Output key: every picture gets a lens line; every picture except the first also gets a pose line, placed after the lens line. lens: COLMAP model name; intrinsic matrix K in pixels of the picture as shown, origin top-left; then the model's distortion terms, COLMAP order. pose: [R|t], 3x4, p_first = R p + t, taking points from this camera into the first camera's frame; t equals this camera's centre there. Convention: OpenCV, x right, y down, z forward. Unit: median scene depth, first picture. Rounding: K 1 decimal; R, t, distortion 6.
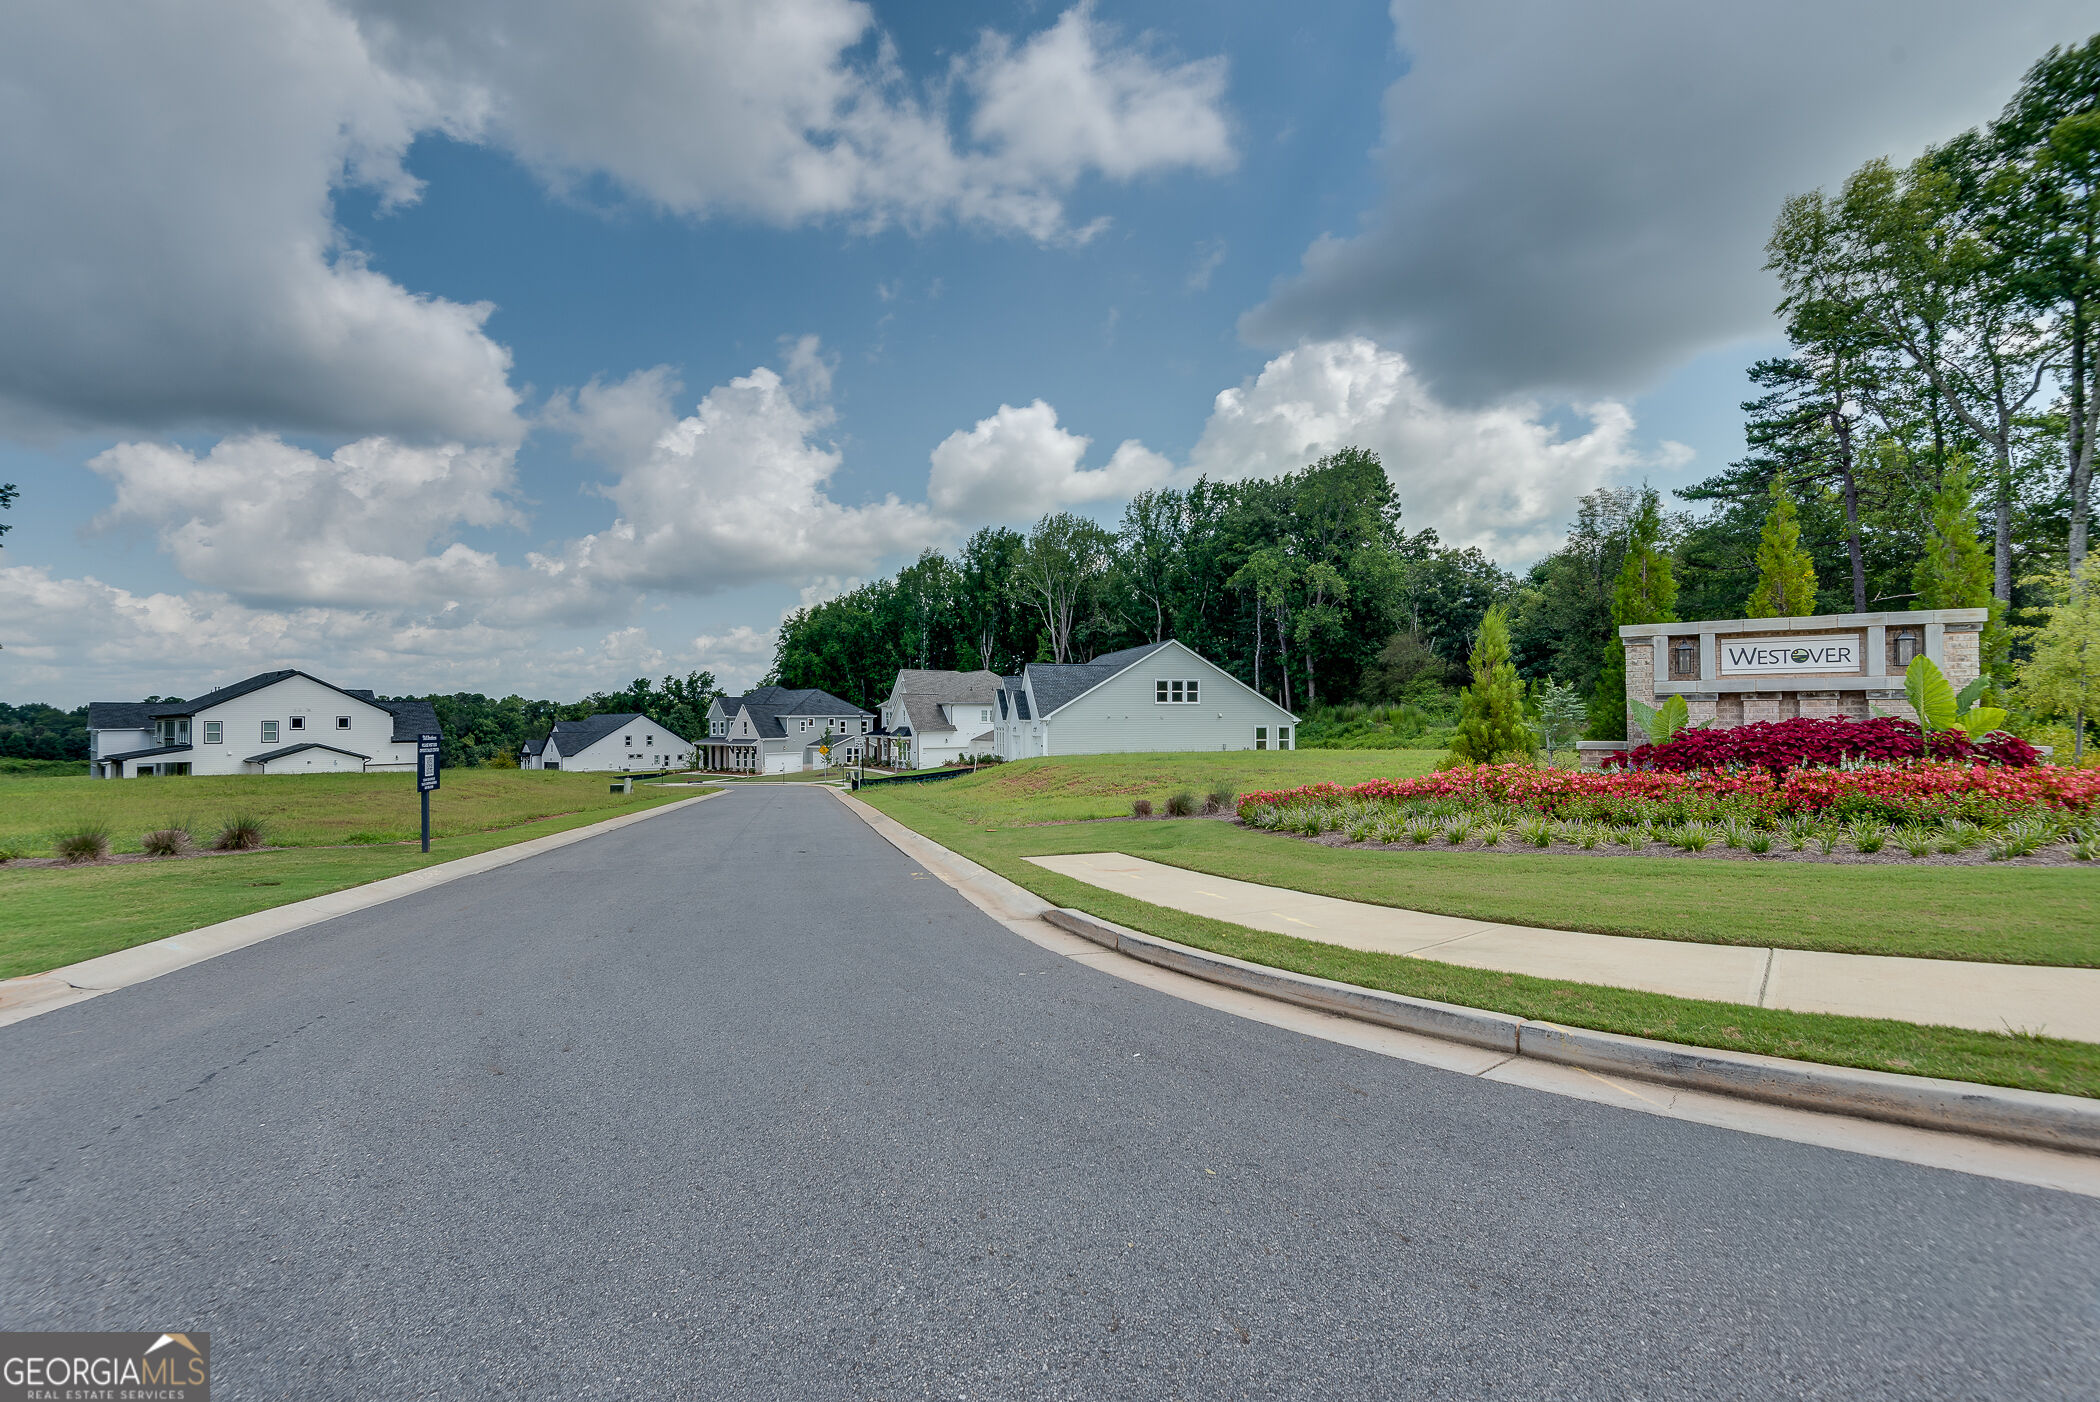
lens RADIAL K [[929.3, 0, 1045.3], [0, 929.3, 712.0], [0, 0, 1]] dist [0.002786, -0.005030]
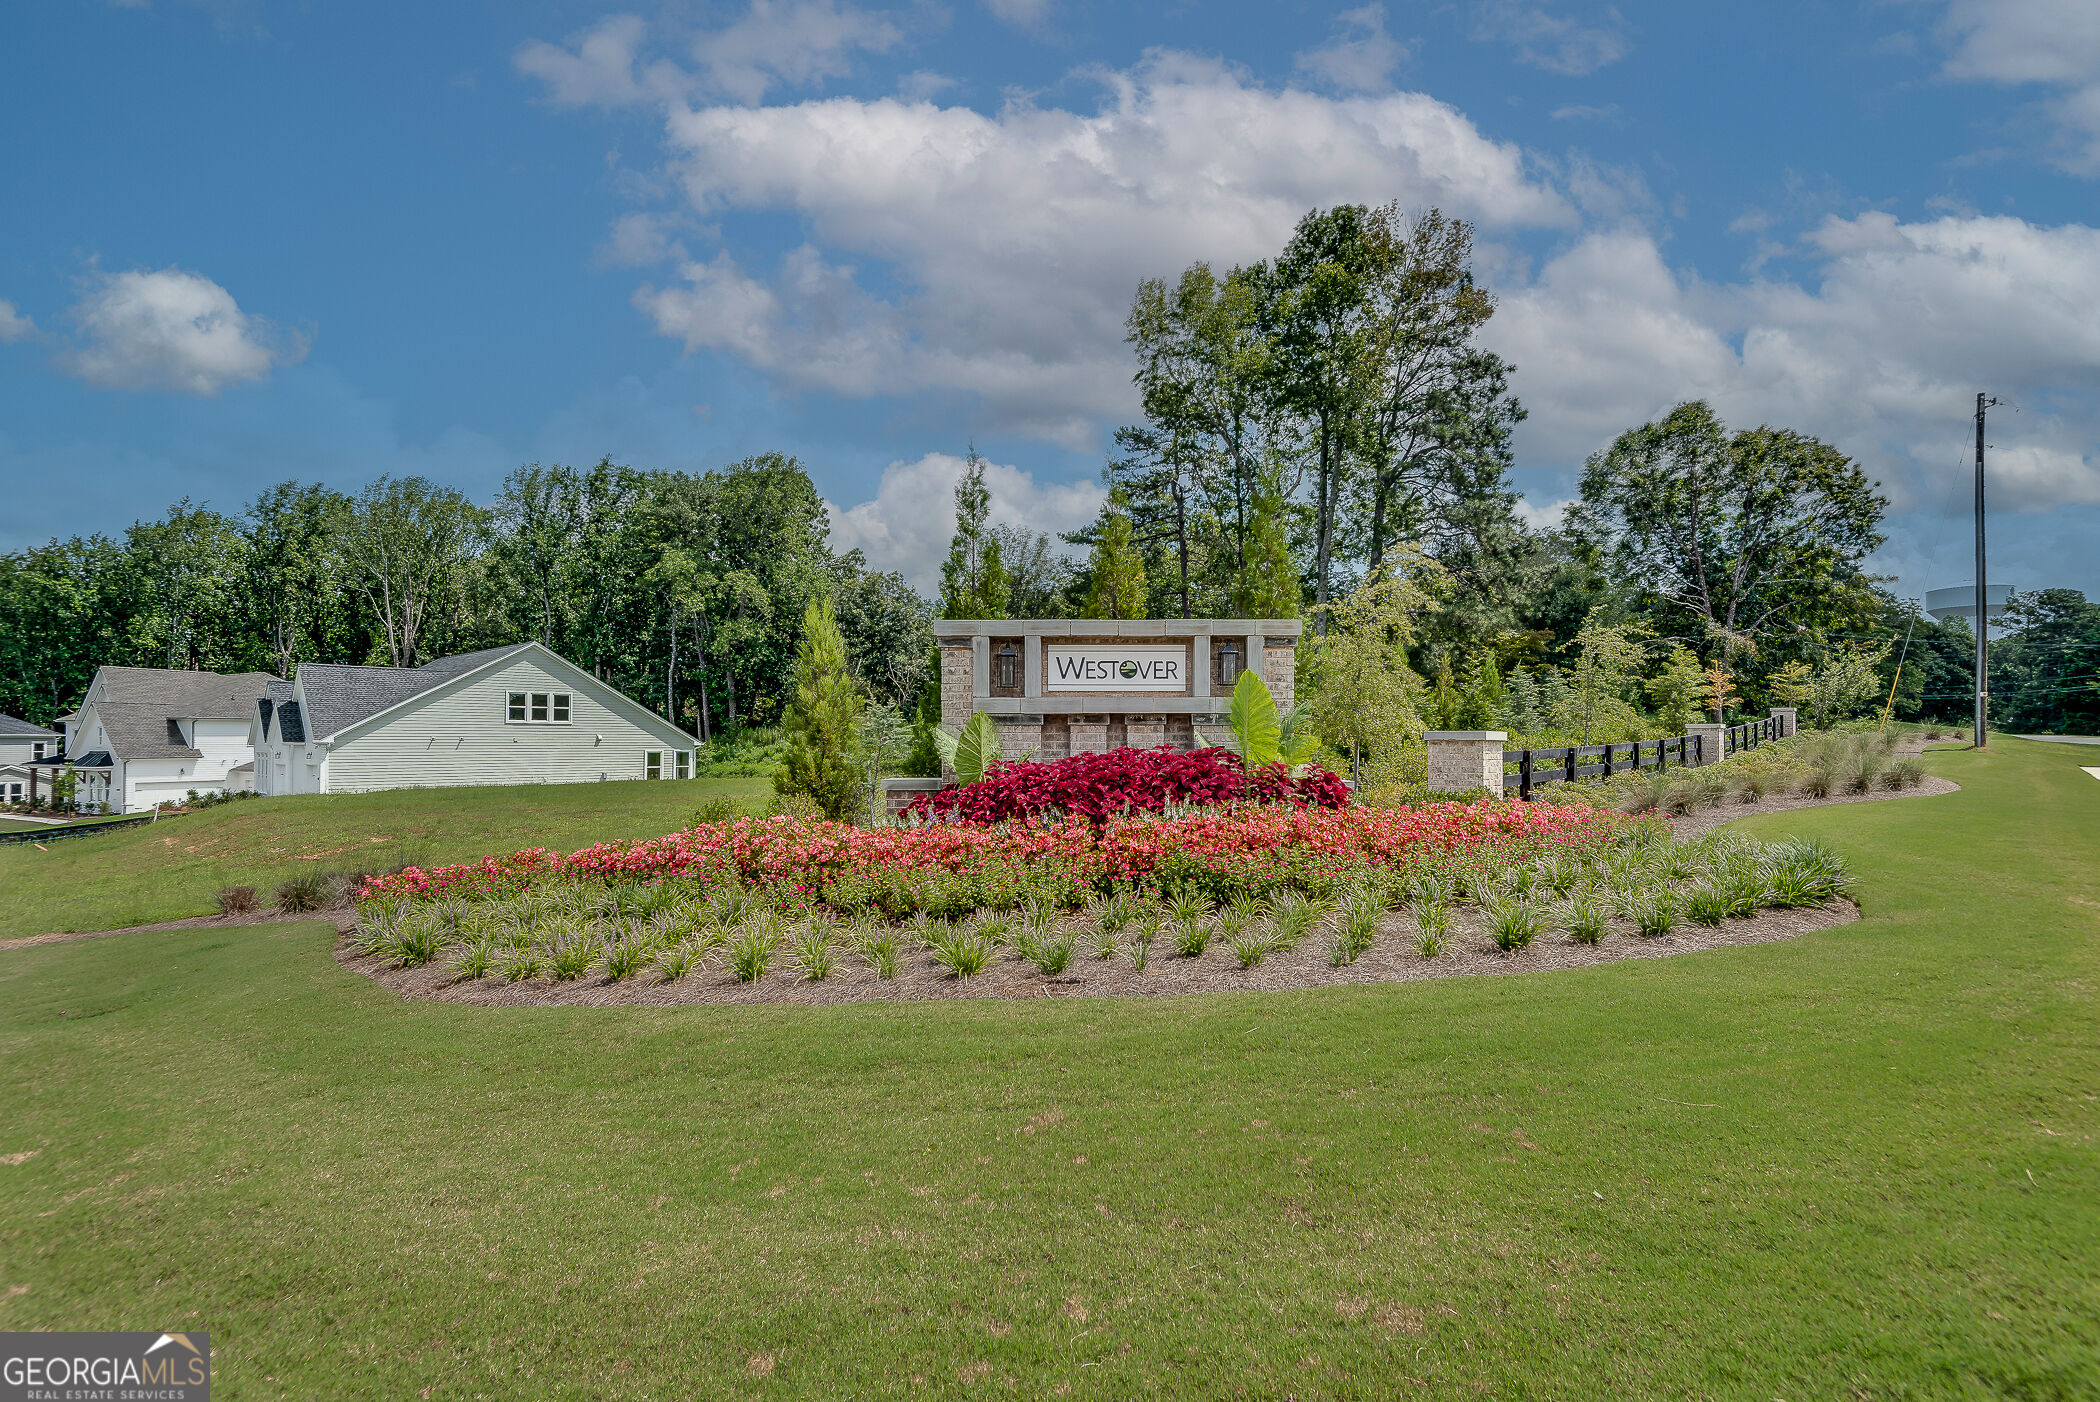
lens RADIAL K [[972.2, 0, 1045.5], [0, 972.2, 706.0], [0, 0, 1]] dist [0.022148, -0.000491]
pose [[0.840167, 0.024566, 0.541771, 0.068619], [-0.008781, 0.999459, -0.031703, -0.000460], [-0.542257, 0.021879, 0.839928, 0.077029]]
